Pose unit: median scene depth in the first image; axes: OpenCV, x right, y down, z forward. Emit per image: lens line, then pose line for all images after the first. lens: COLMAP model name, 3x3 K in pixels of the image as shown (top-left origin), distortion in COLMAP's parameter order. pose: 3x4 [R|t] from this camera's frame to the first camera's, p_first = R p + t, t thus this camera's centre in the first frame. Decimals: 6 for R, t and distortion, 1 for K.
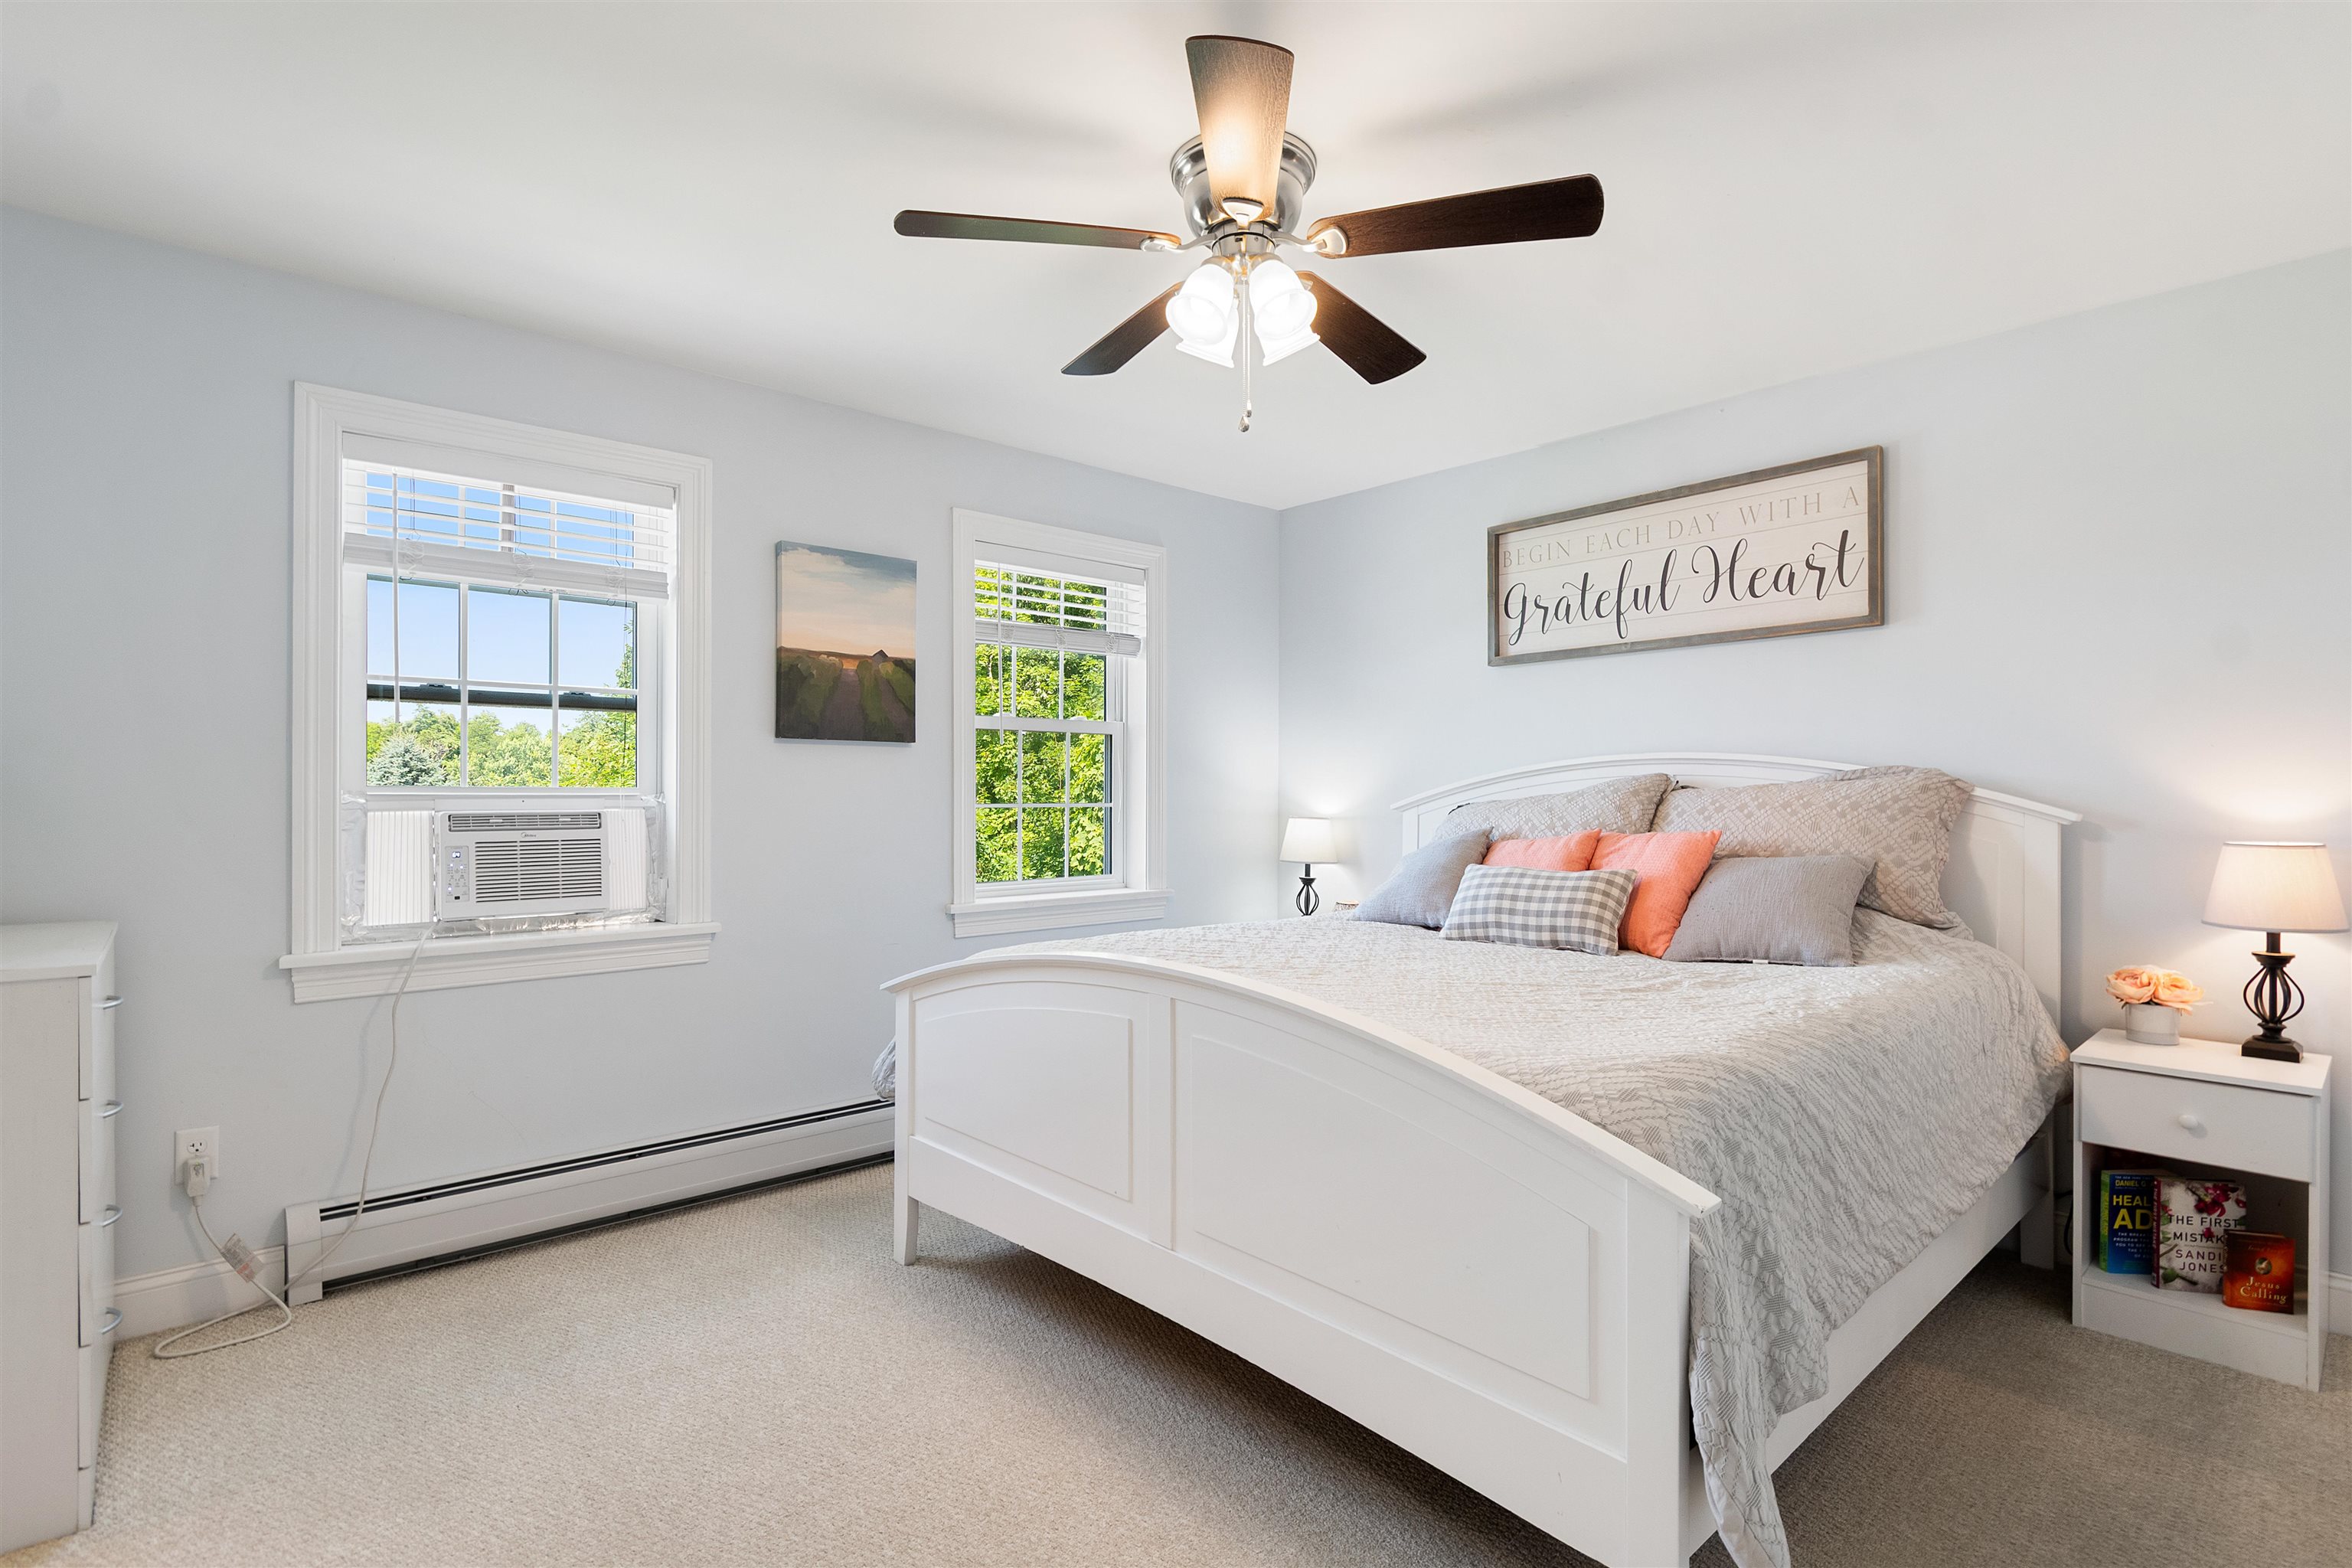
lens RADIAL K [[1122.4, 0, 1179.0], [0, 1122.4, 781.6], [0, 0, 1]] dist [-0.004060, -0.000715]
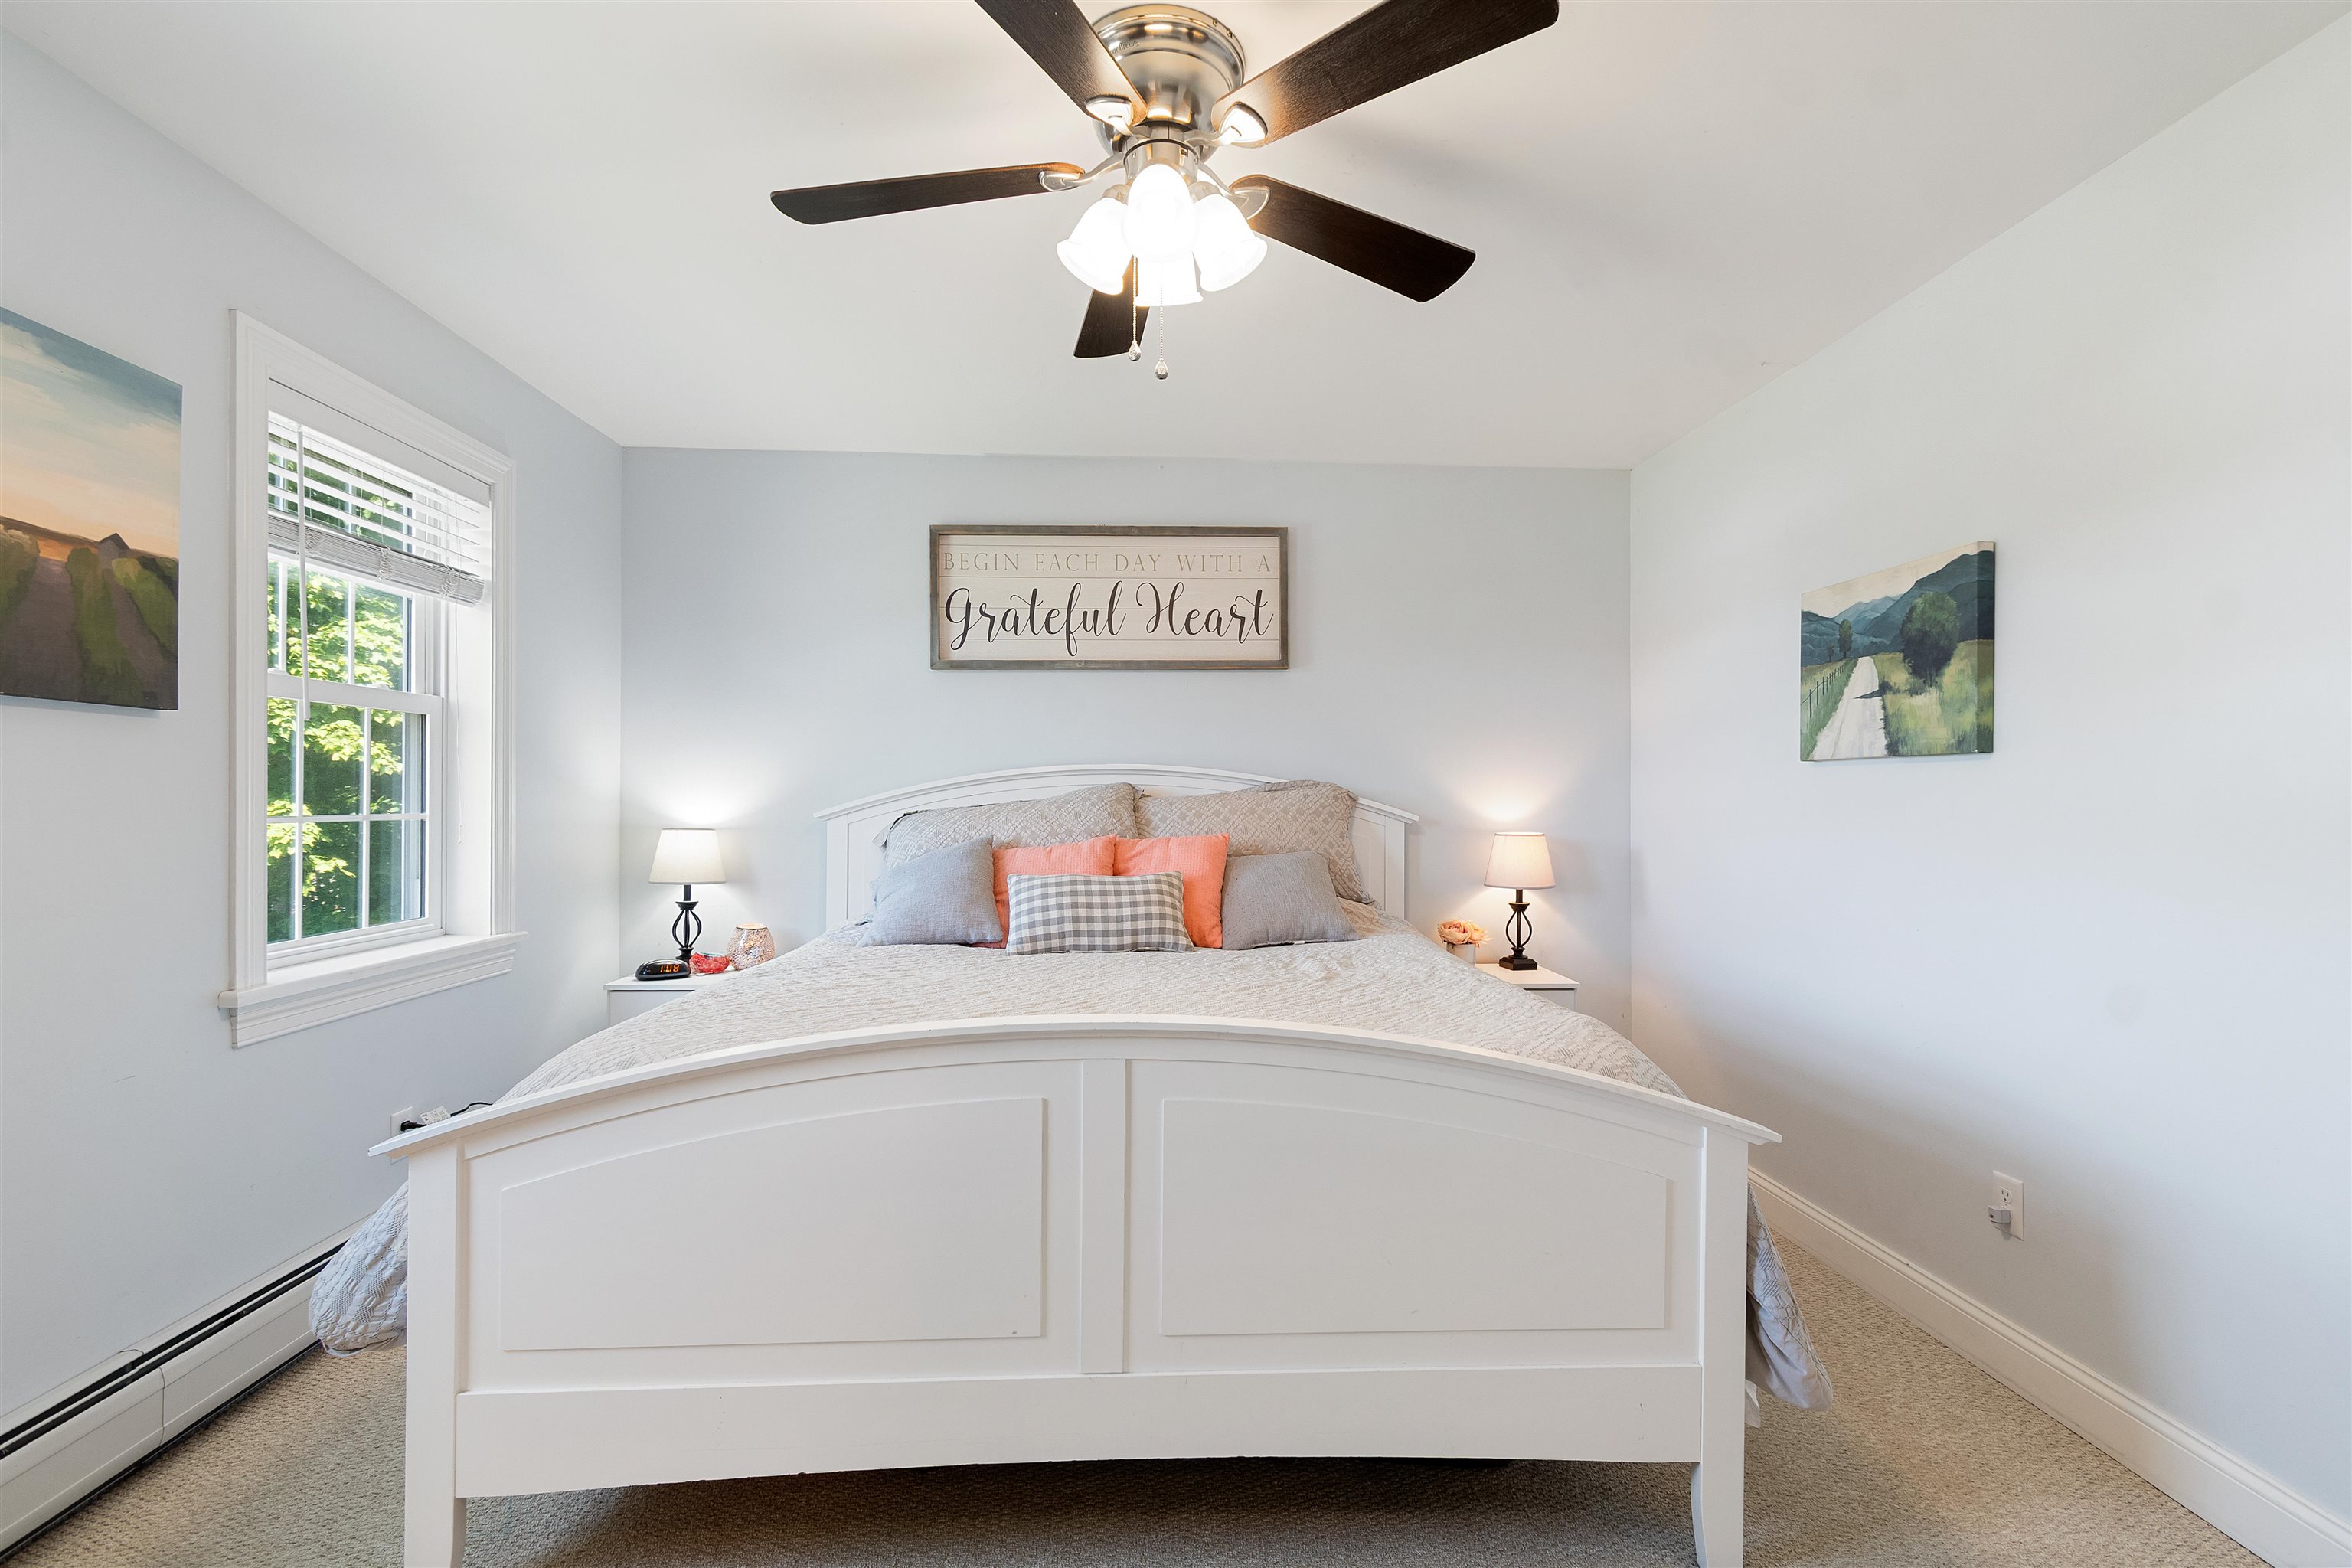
lens RADIAL K [[1063.0, 0, 1171.8], [0, 1063.0, 796.9], [0, 0, 1]] dist [0.001377, -0.000909]
pose [[0.637732, 0.002514, 0.770254, -0.387678], [-0.011180, 0.999920, 0.005993, -0.000346], [-0.770177, -0.012433, 0.637709, 0.332283]]
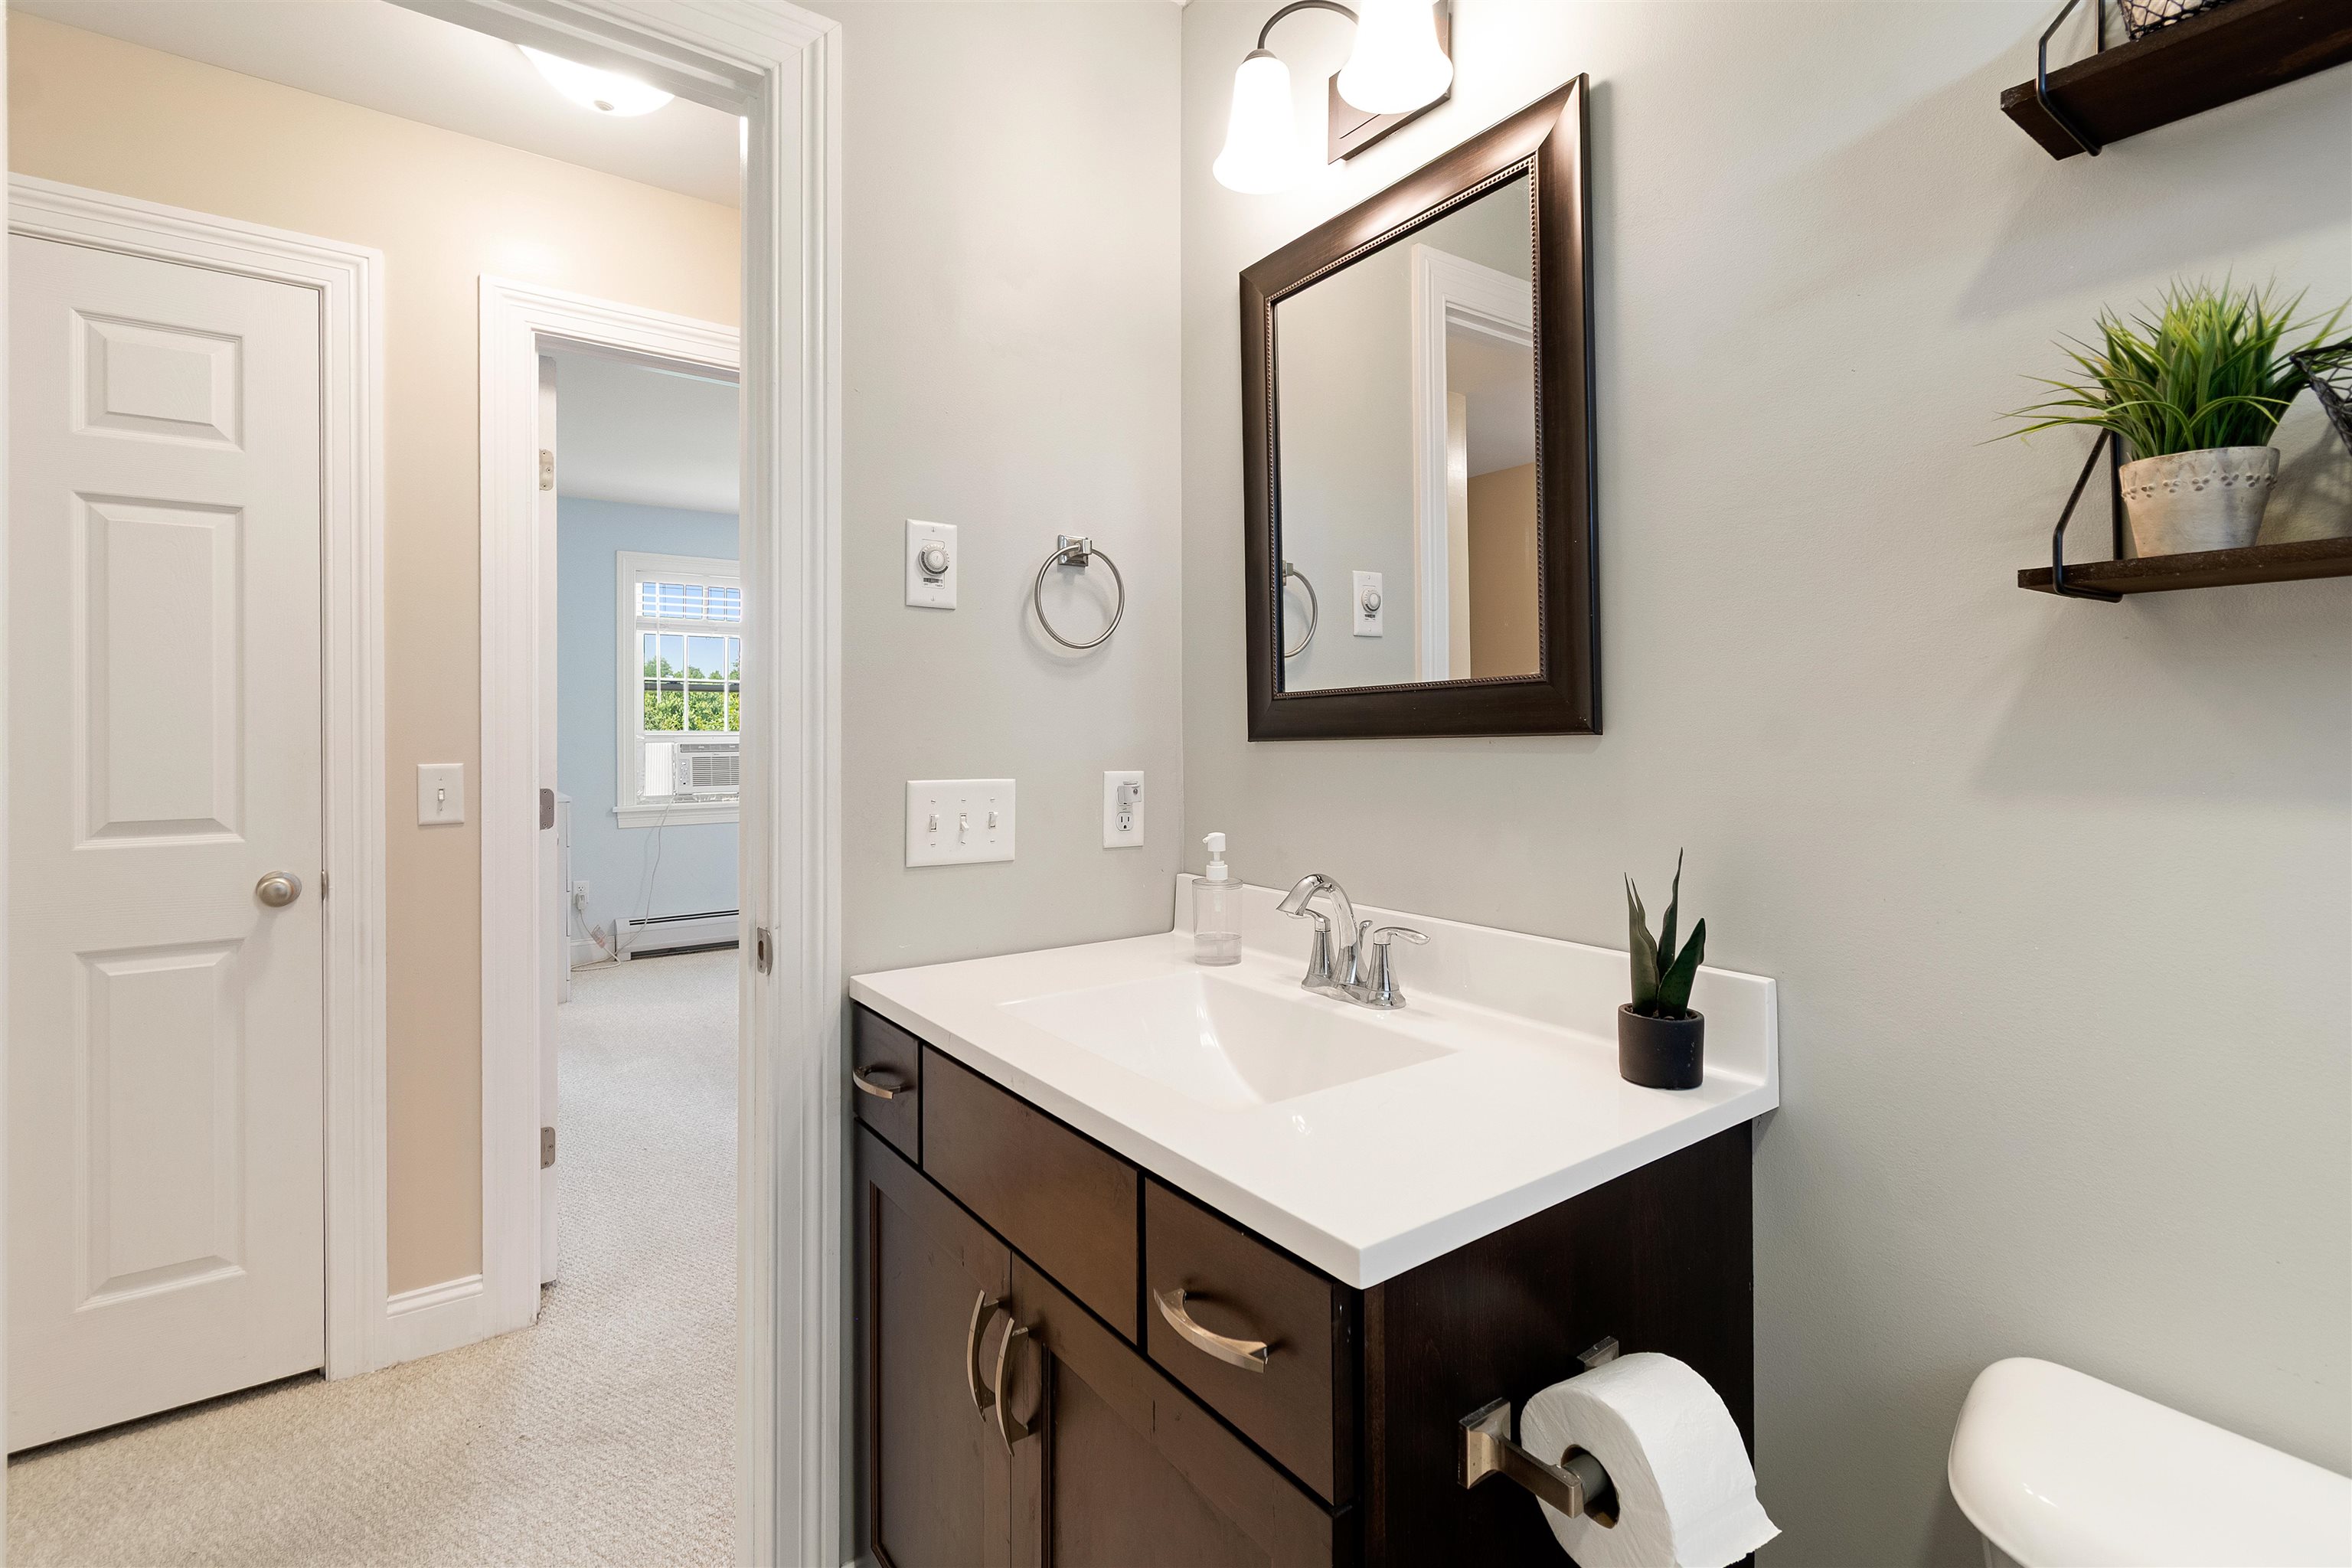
lens RADIAL K [[1063.0, 0, 1168.9], [0, 1063.0, 725.5], [0, 0, 1]] dist [0.001377, -0.000909]
pose [[0.994575, 0.000631, -0.104018, 0.451074], [0.000842, 0.999900, 0.014117, -0.031856], [0.104016, -0.014128, 0.994475, -0.854507]]
